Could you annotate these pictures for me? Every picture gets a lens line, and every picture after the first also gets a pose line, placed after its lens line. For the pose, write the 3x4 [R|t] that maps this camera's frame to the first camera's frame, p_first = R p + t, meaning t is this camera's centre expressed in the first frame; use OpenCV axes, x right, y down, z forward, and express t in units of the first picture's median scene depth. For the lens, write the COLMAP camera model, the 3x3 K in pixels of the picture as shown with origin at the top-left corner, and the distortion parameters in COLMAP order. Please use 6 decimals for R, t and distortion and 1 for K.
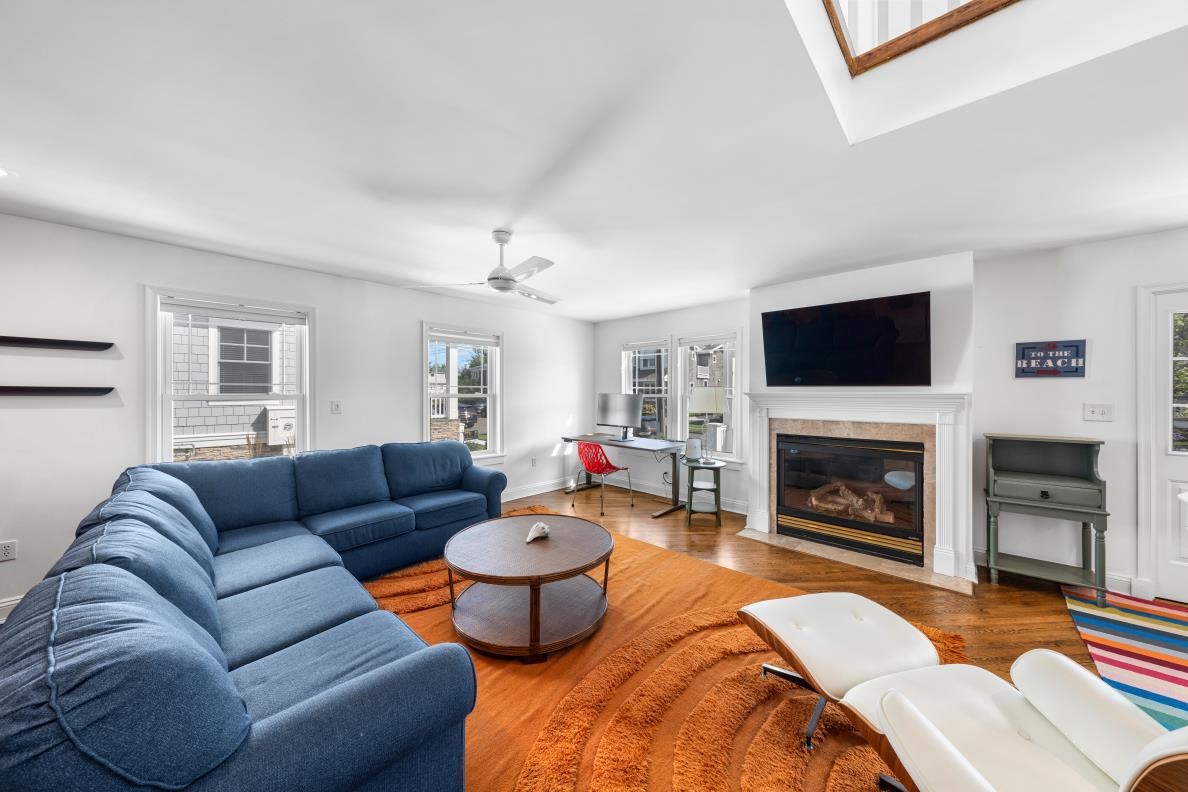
lens RADIAL K [[394.4, 0, 594.8], [0, 394.4, 393.4], [0, 0, 1]] dist [-0.001808, 0.000275]
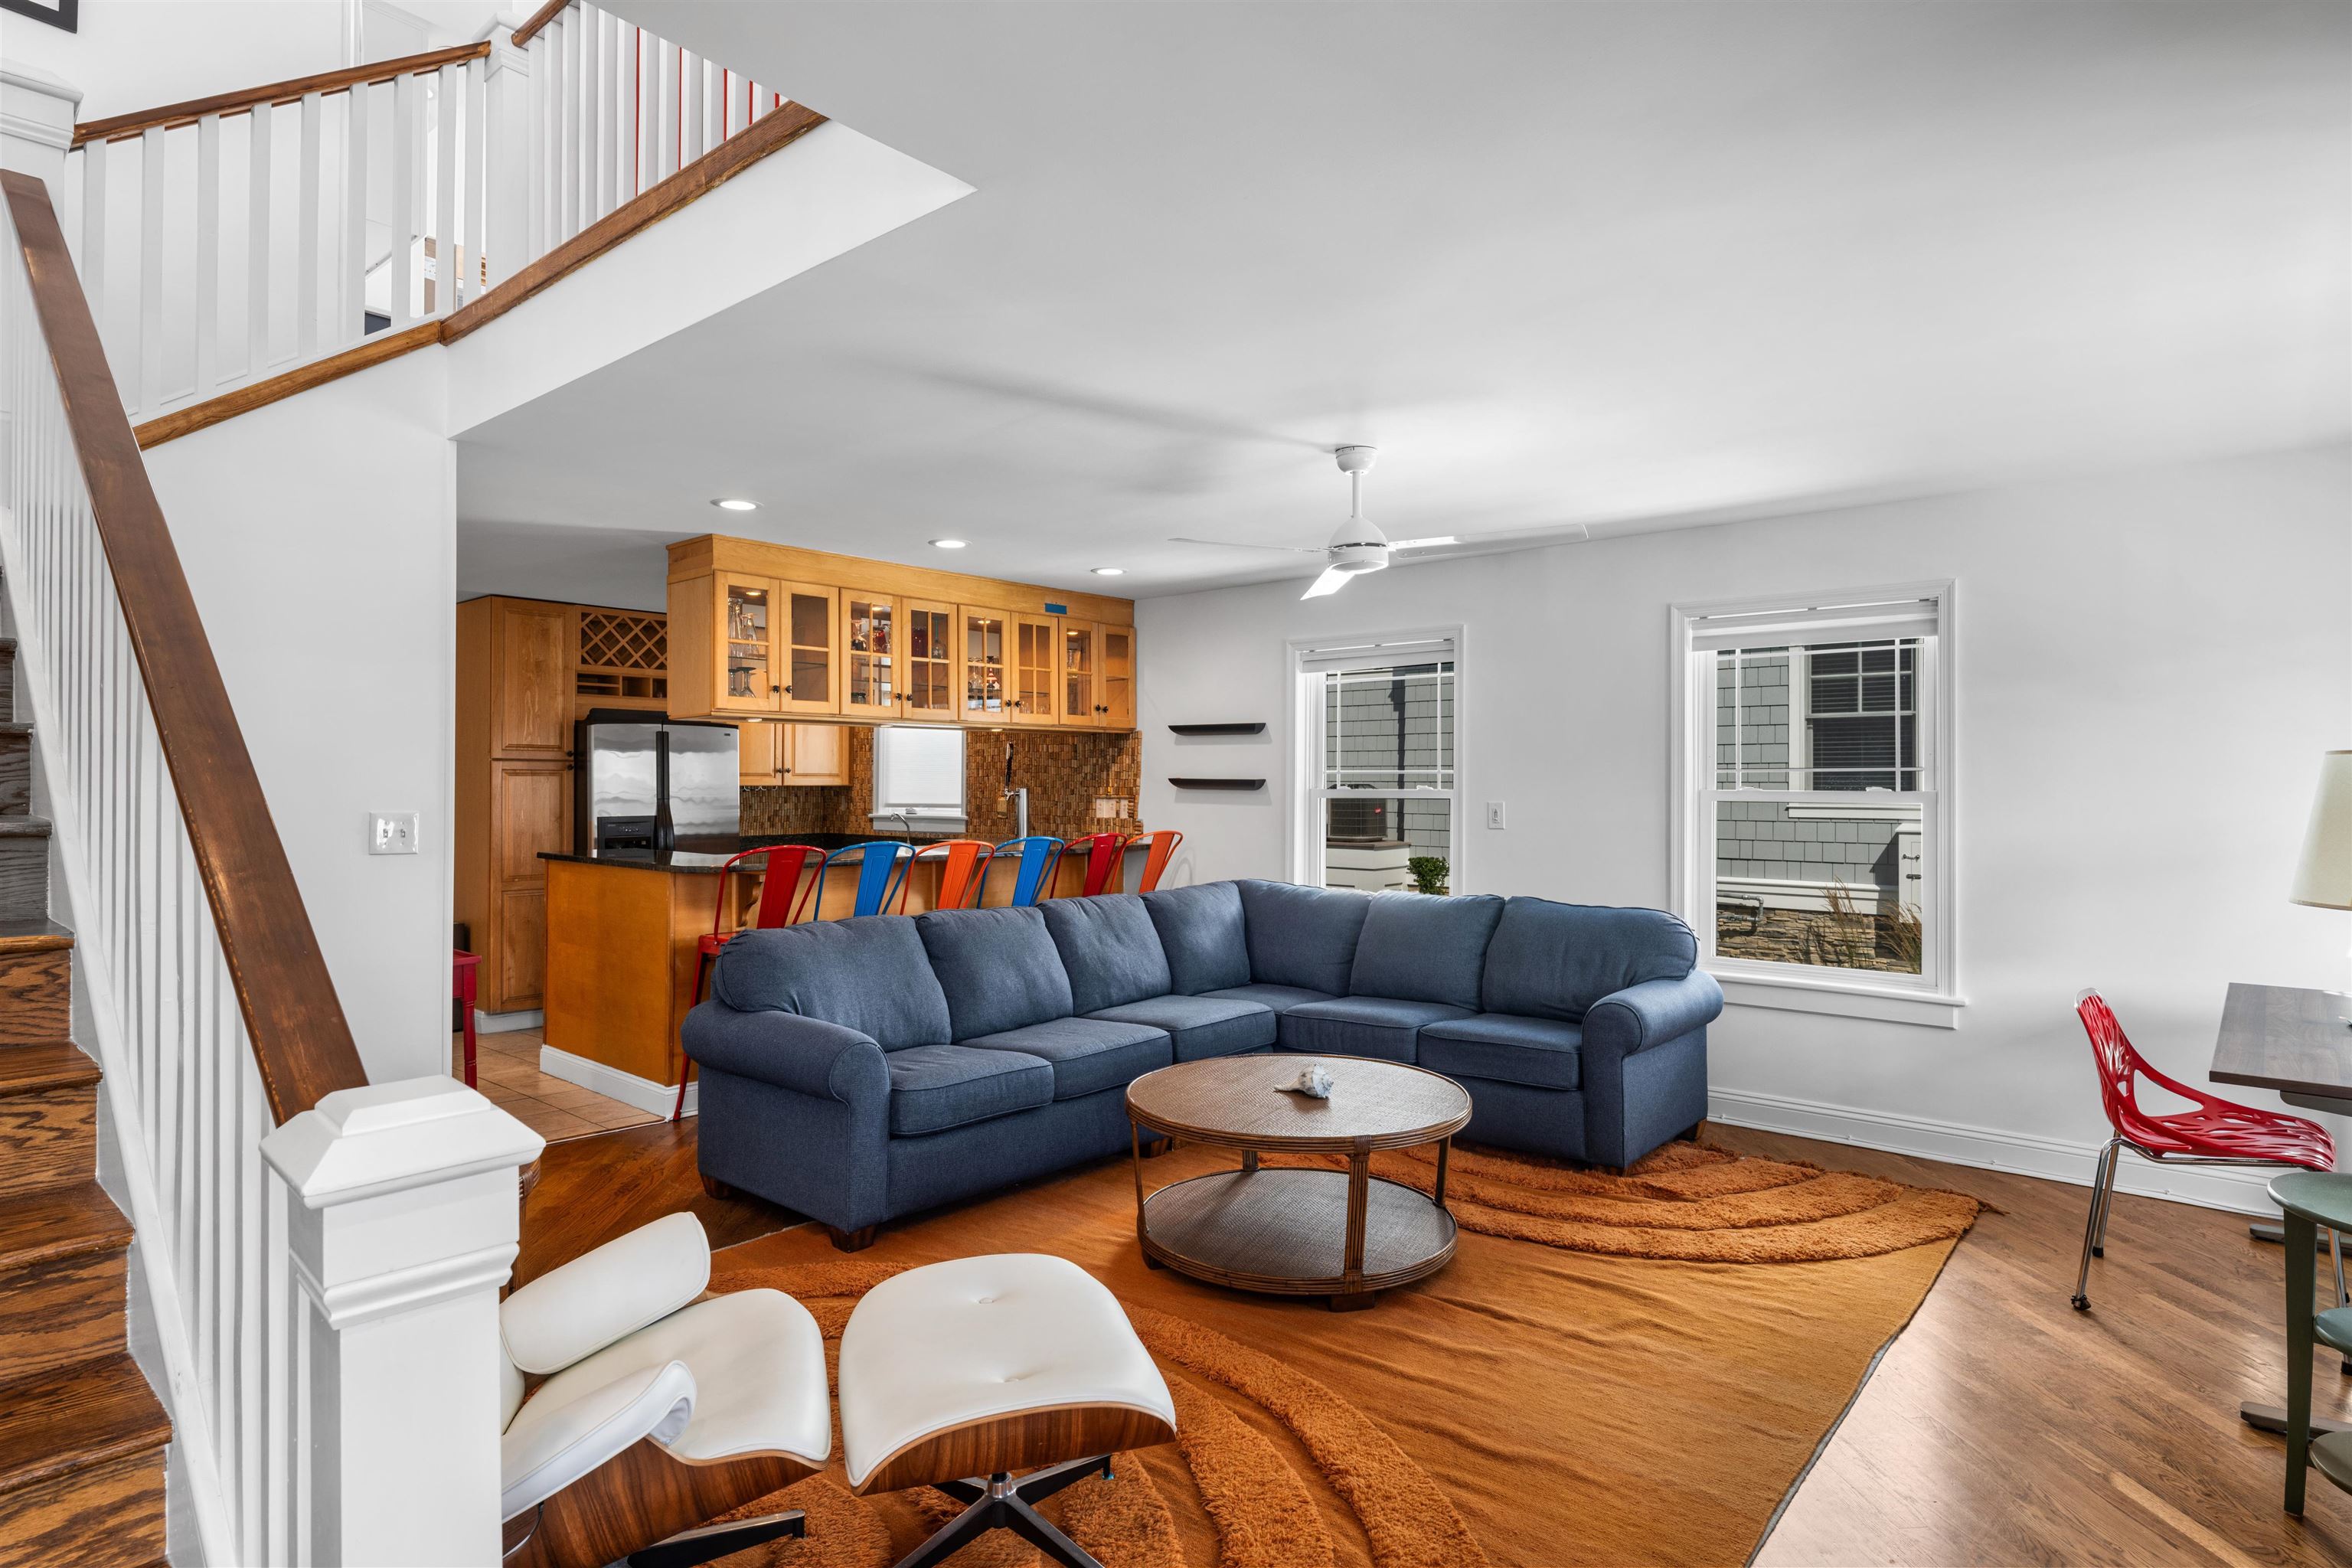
lens RADIAL K [[1233.2, 0, 1179.1], [0, 1233.2, 778.9], [0, 0, 1]] dist [0.000943, 0.000055]
pose [[0.045585, -0.006815, -0.998937, 0.399858], [-0.005664, 0.999959, -0.007080, 0.000521], [0.998944, 0.005981, 0.045545, 0.235256]]
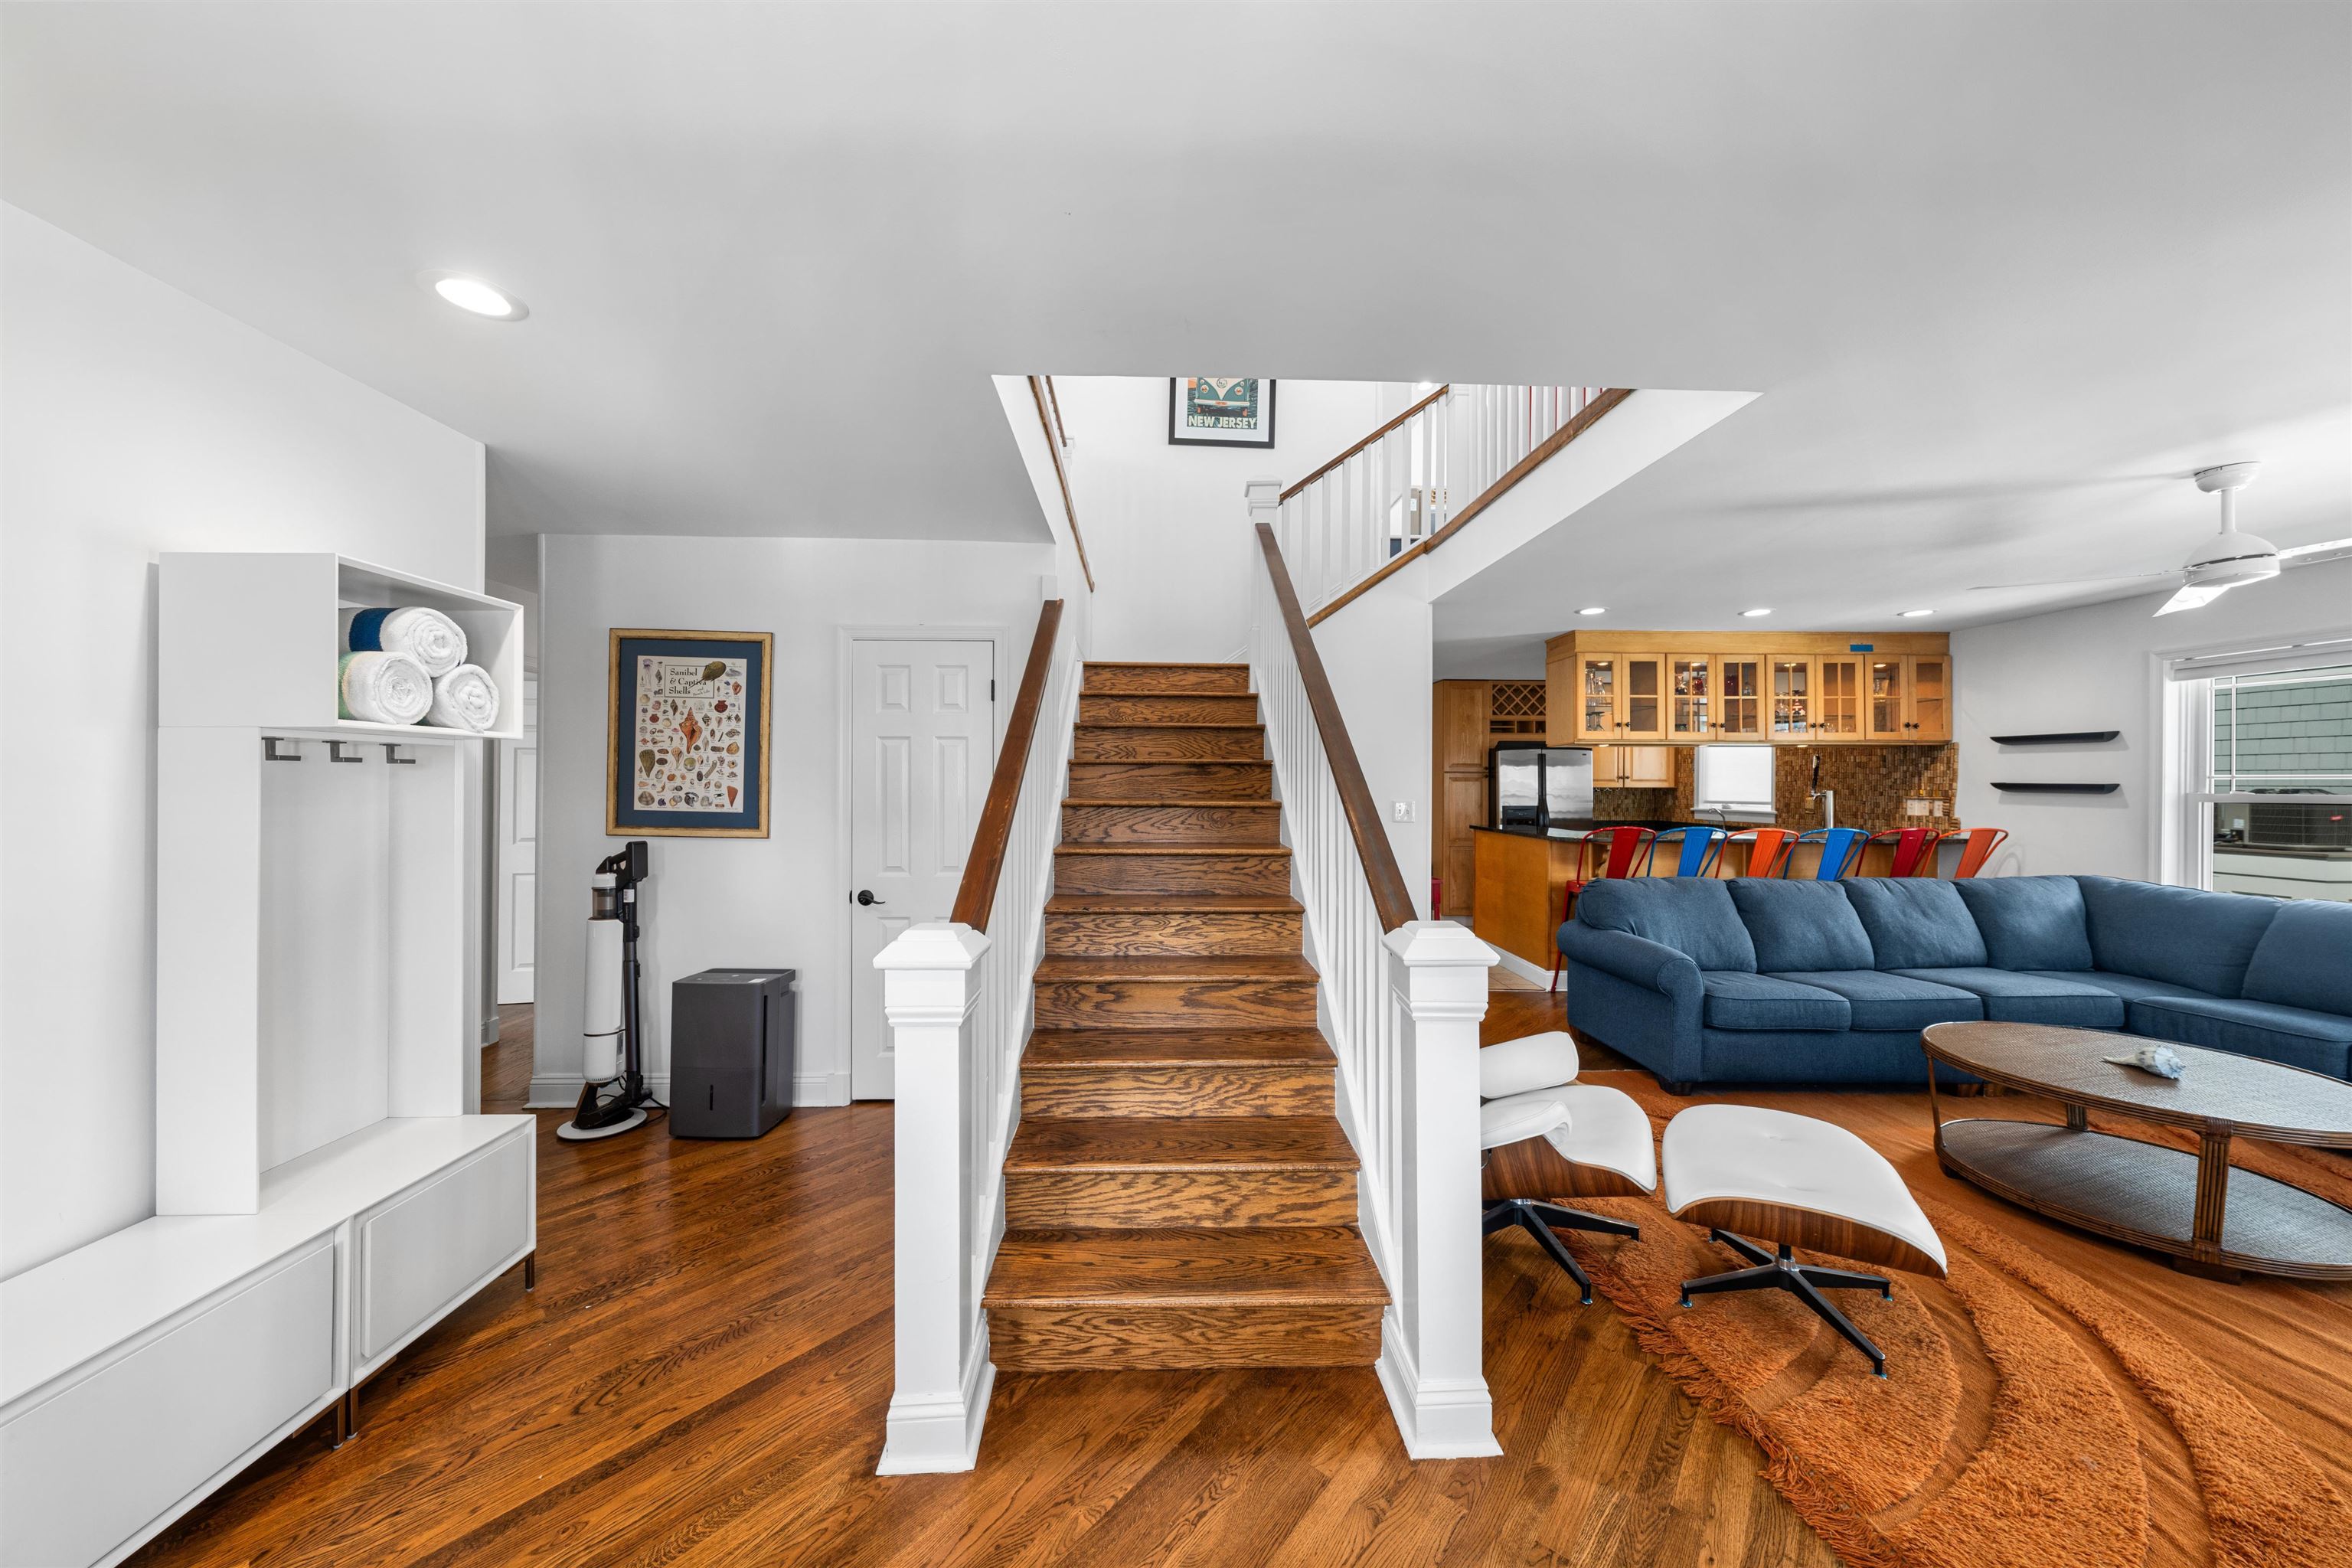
lens RADIAL K [[780.9, 0, 1173.7], [0, 780.9, 779.2], [0, 0, 1]] dist [-0.001808, 0.000275]
pose [[-0.709397, -0.009907, -0.704739, 0.448944], [-0.009306, 0.999946, -0.004689, 0.000211], [0.704748, 0.003232, -0.709451, 0.248788]]
